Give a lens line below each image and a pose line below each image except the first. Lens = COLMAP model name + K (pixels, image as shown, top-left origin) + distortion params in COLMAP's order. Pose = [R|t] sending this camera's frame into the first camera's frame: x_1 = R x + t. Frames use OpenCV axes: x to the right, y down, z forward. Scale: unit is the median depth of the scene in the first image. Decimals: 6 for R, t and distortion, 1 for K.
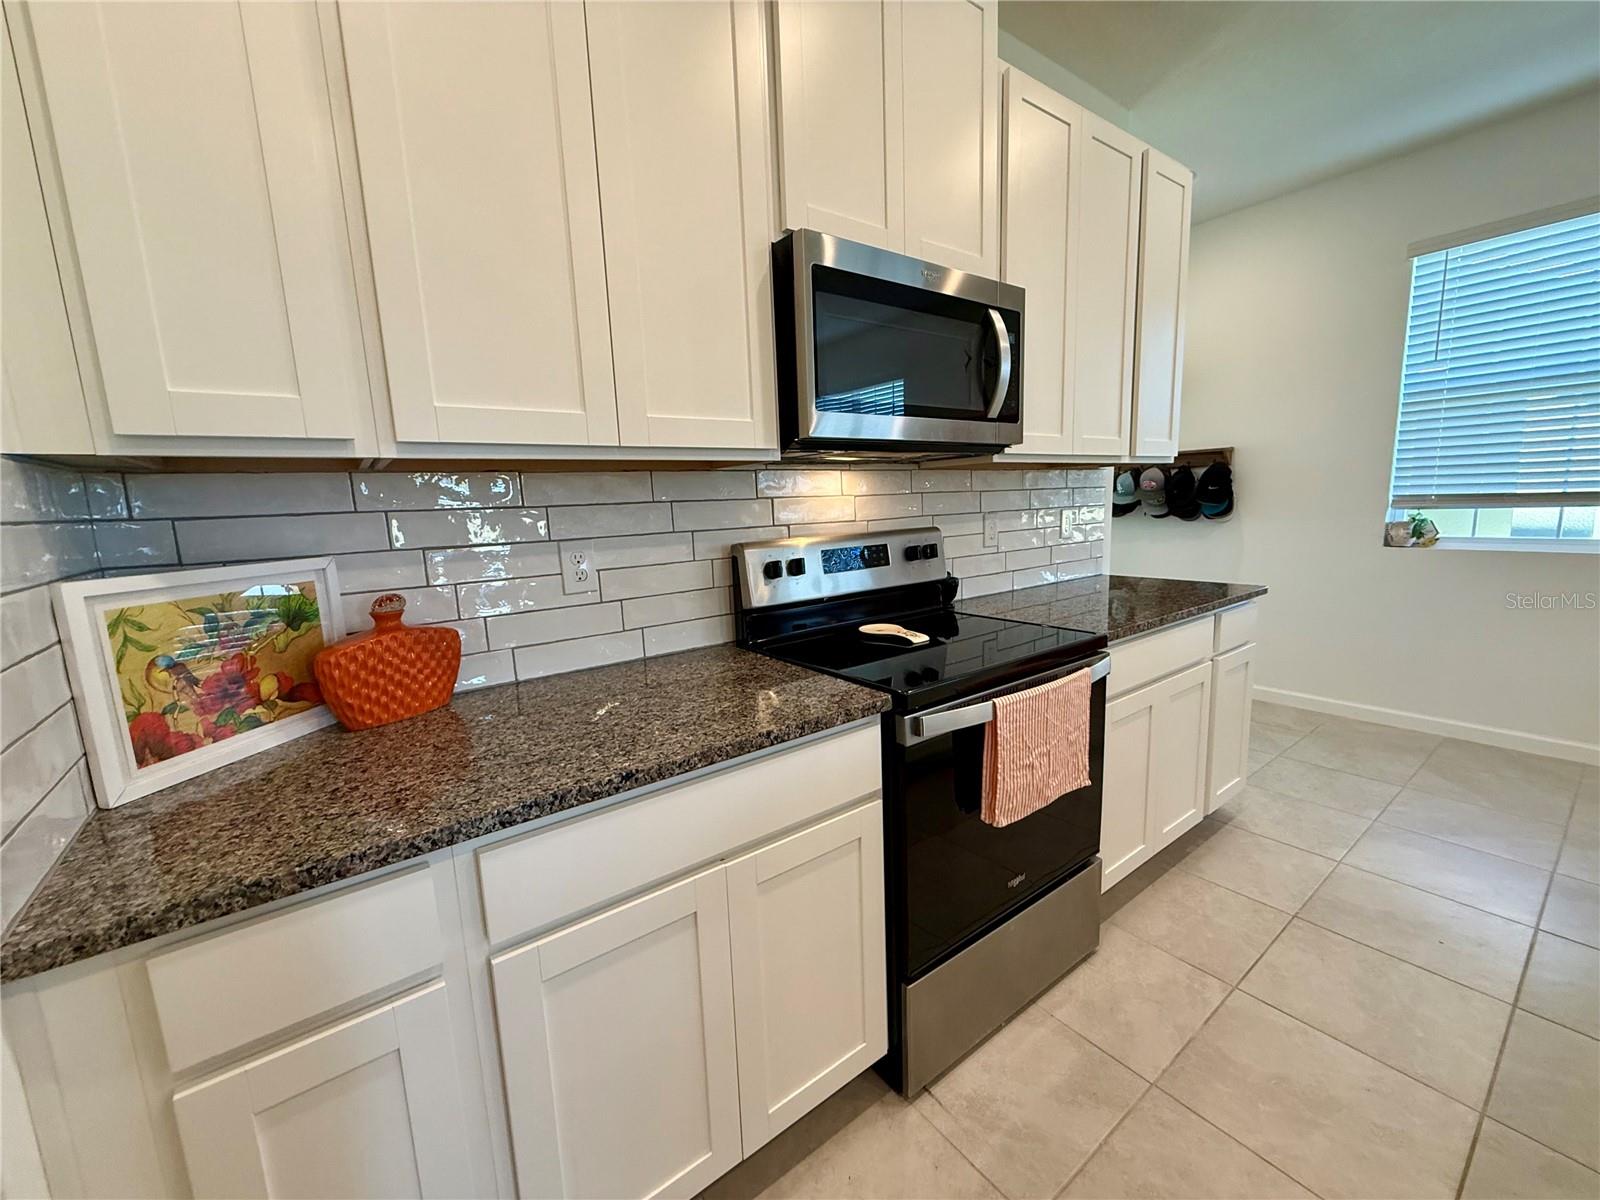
lens RADIAL K [[638.6, 0, 800.0], [0, 638.6, 600.0], [0, 0, 1]] dist [0.001405, -0.000018]
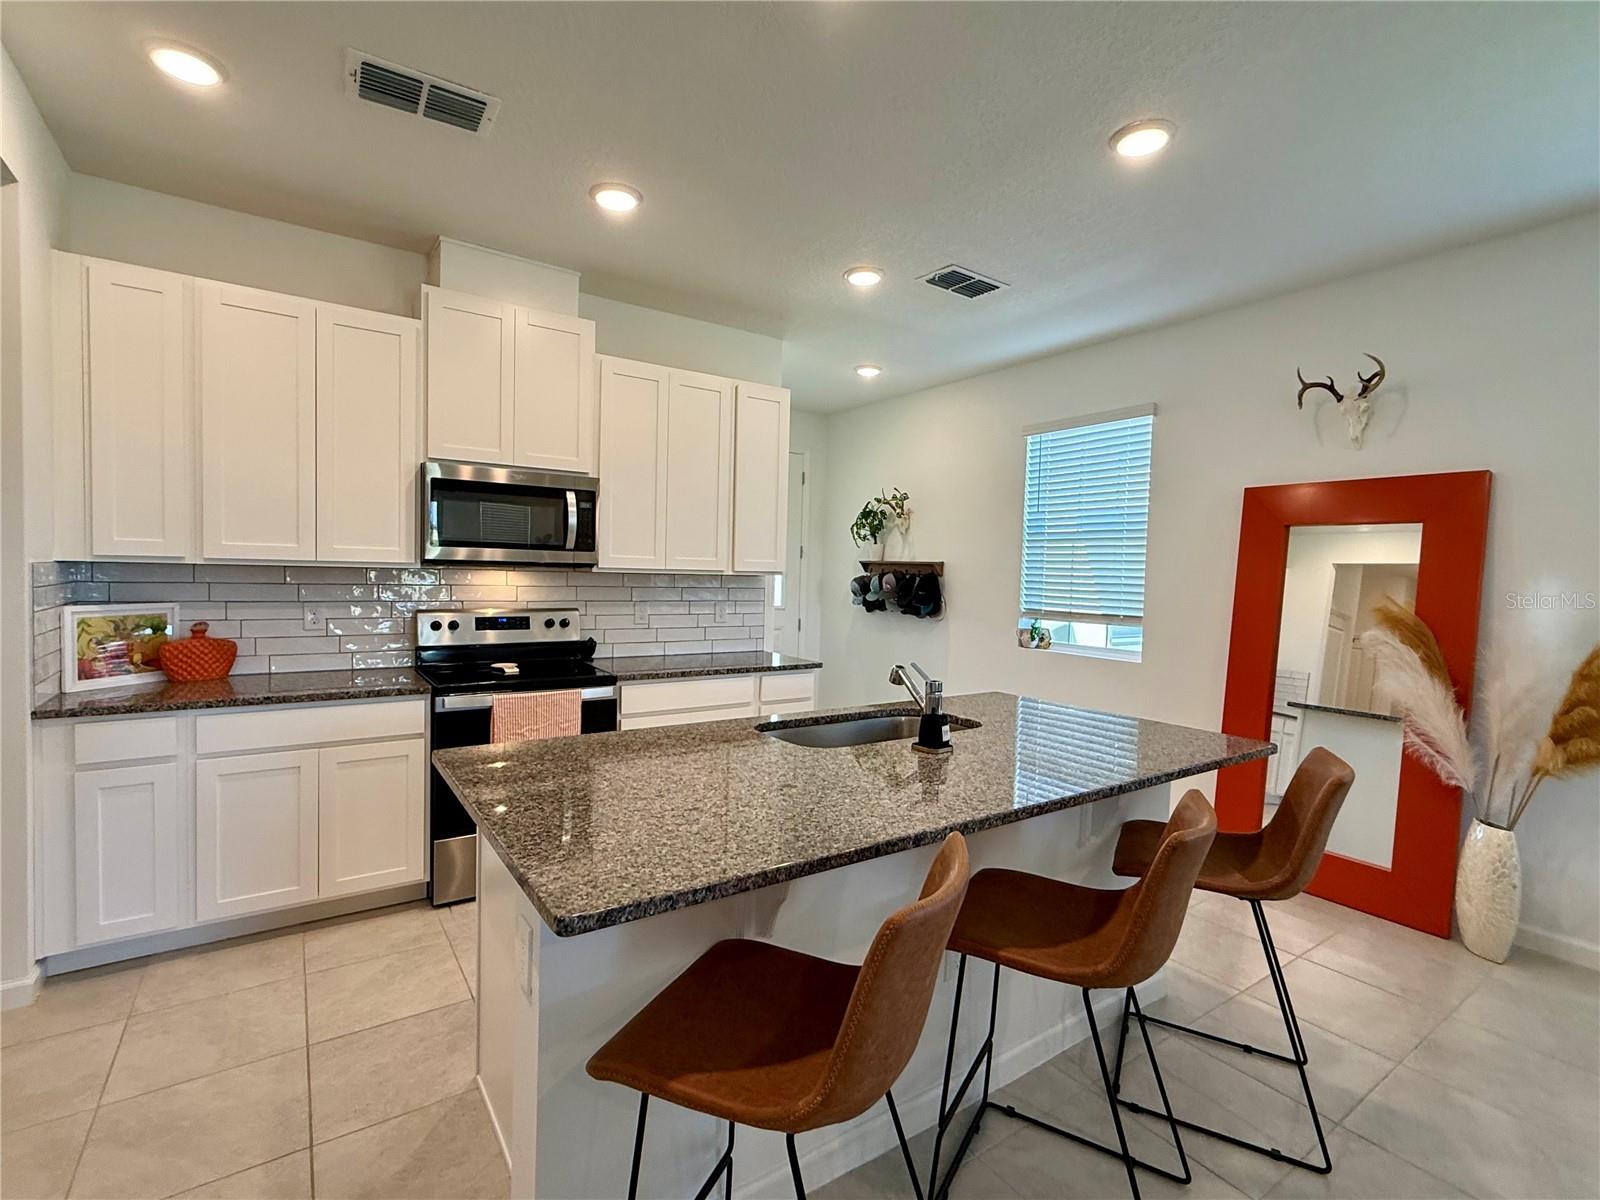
lens RADIAL K [[741.5, 0, 800.0], [0, 741.5, 600.0], [0, 0, 1]] dist [0.001784, 0.000217]
pose [[0.997338, 0.063472, -0.035894, 1.451092], [-0.067223, 0.991046, -0.115366, 0.071013], [0.028250, 0.117472, 0.992674, -1.432156]]
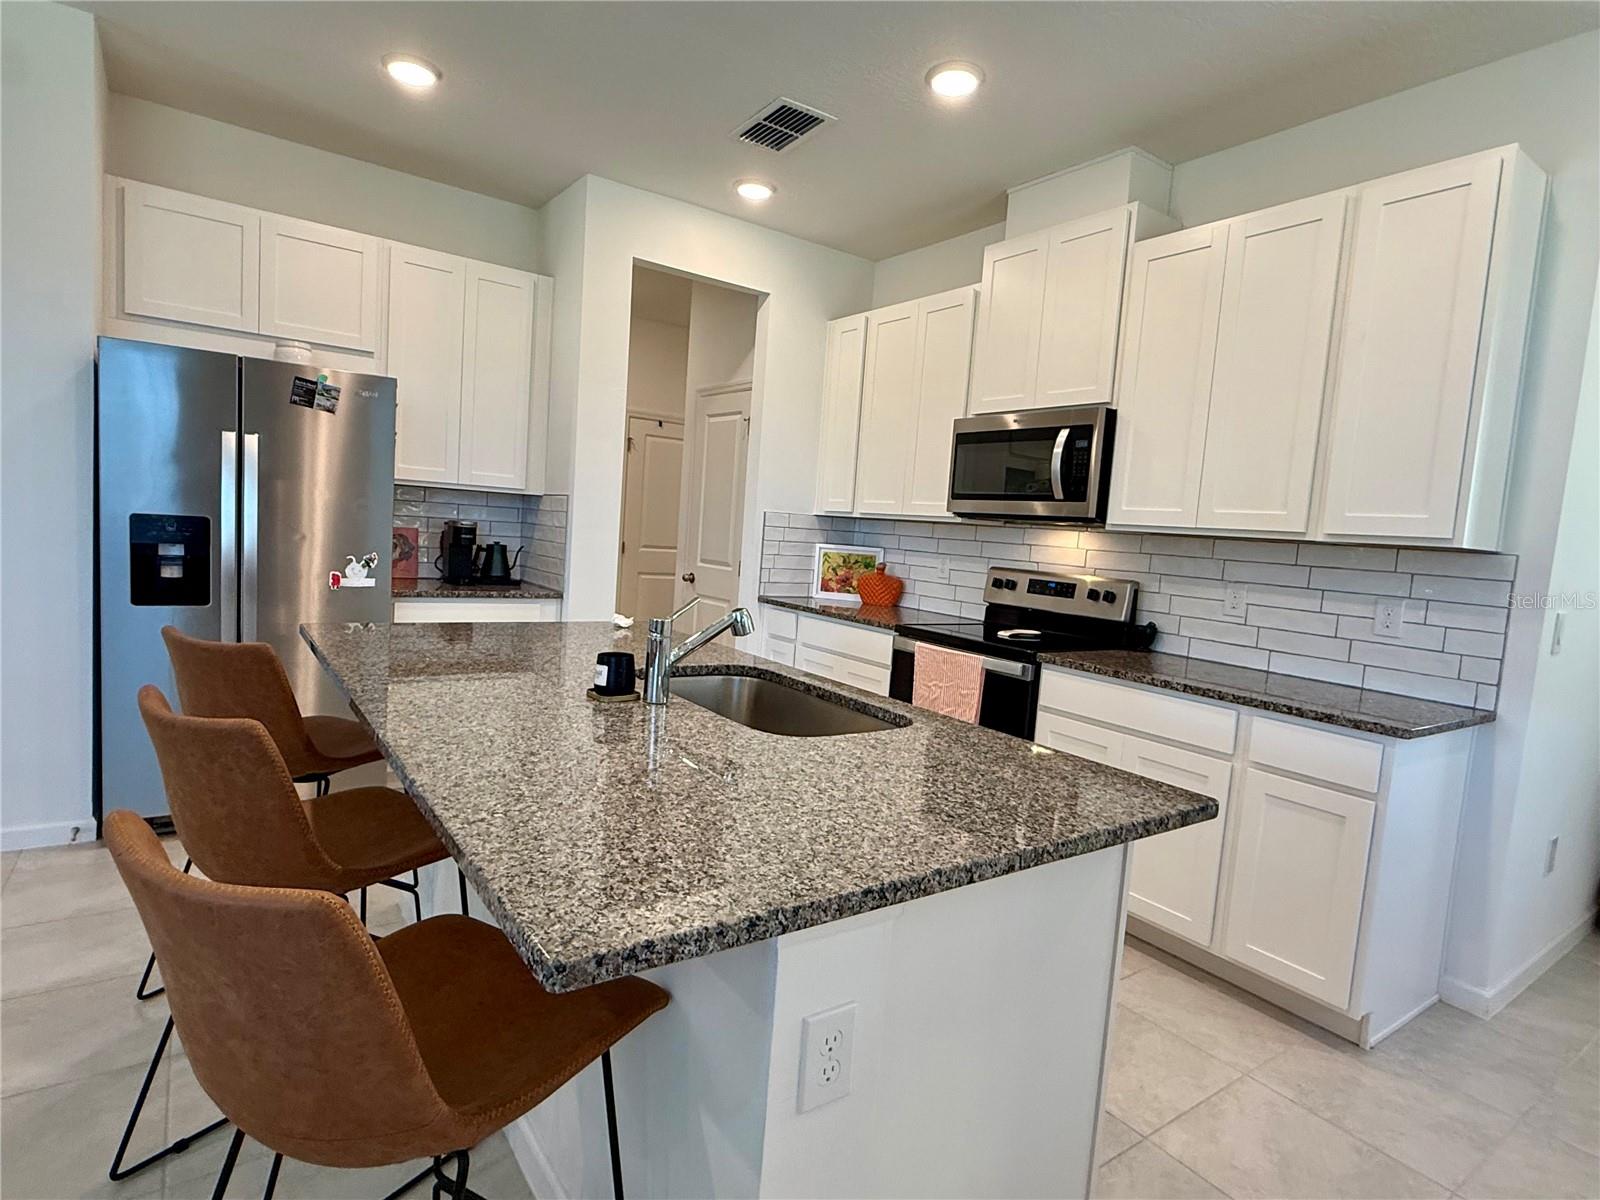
lens RADIAL K [[849.1, 0, 800.0], [0, 849.1, 600.0], [0, 0, 1]] dist [-0.001319, -0.000162]
pose [[-0.026899, 0.121559, -0.992220, 3.230422], [-0.225175, 0.966332, 0.124492, -0.240707], [0.973947, 0.226772, 0.001378, 0.667631]]
